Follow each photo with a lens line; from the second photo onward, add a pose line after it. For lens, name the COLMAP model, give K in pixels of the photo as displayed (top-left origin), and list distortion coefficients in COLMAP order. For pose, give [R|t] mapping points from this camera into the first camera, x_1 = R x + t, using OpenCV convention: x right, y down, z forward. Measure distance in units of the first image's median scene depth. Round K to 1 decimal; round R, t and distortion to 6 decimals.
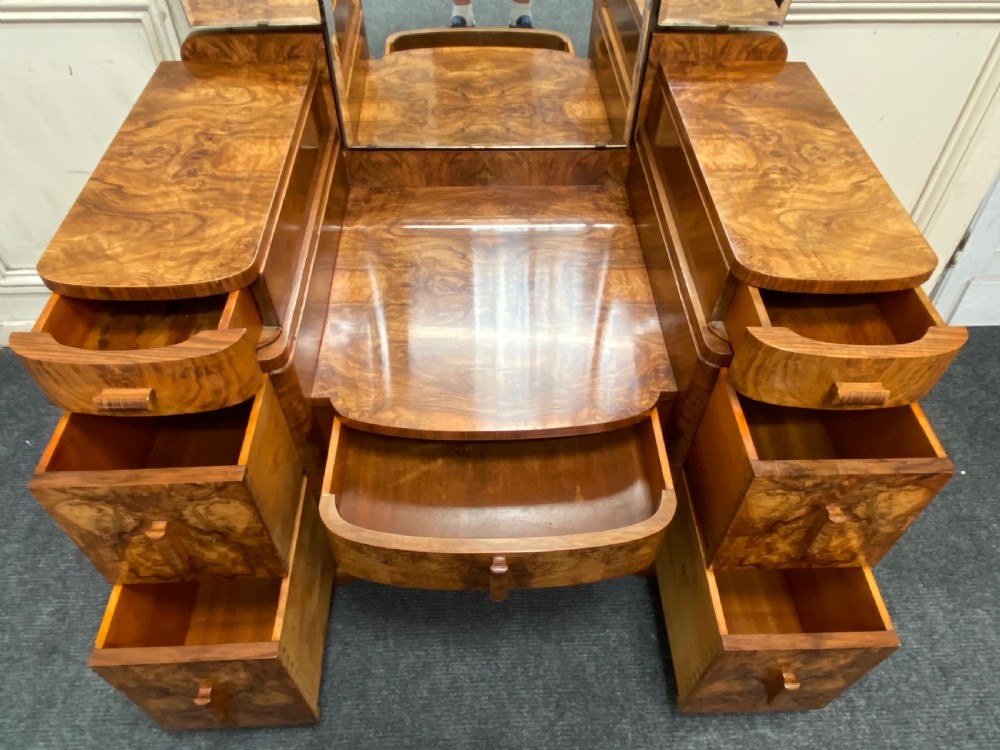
lens RADIAL K [[675.1, 0, 504.5], [0, 675.1, 377.7], [0, 0, 1]] dist [0.058748, -0.054136]
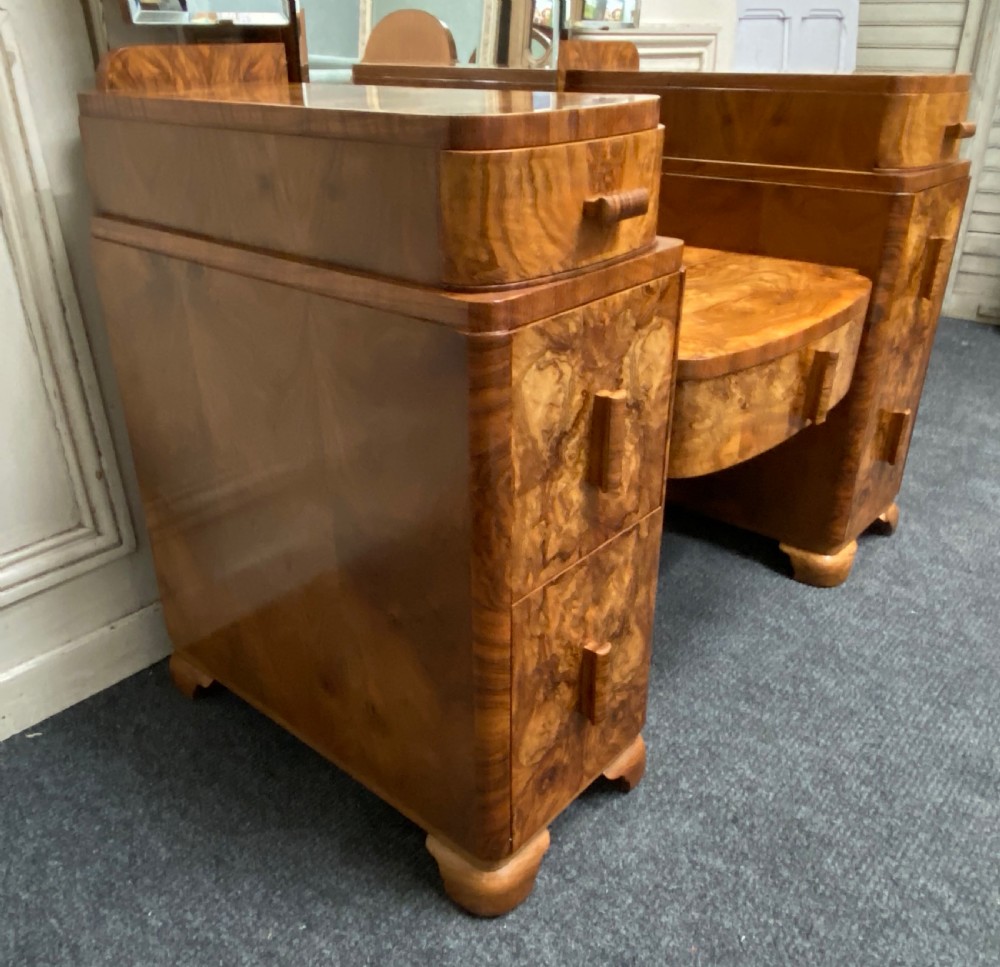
lens RADIAL K [[890.5, 0, 467.1], [0, 890.5, 489.6], [0, 0, 1]] dist [0.084685, -0.083204]
pose [[0.701959, -0.335822, 0.628074, -0.898277], [0.551791, 0.814000, -0.181469, 0.173550], [-0.450311, 0.473949, 0.756698, 0.399956]]
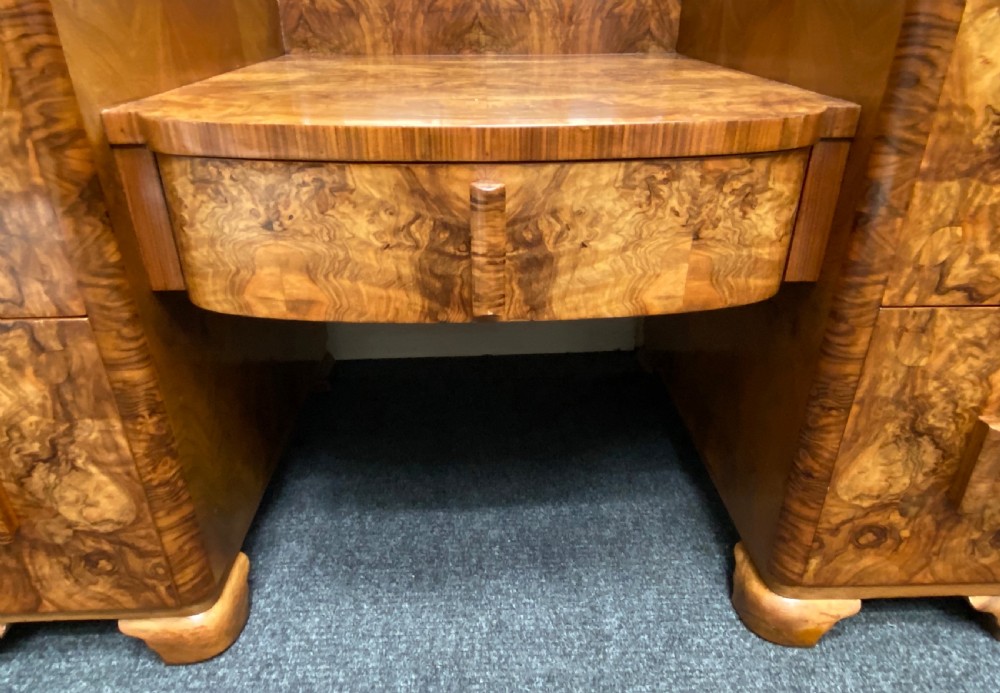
lens RADIAL K [[682.8, 0, 505.2], [0, 682.8, 373.0], [0, 0, 1]] dist [0.046475, -0.049359]
pose [[0.999791, -0.016202, -0.012507, 0.004438], [0.010779, 0.936244, -0.351185, 0.328856], [0.017400, 0.350977, 0.936223, 0.540328]]
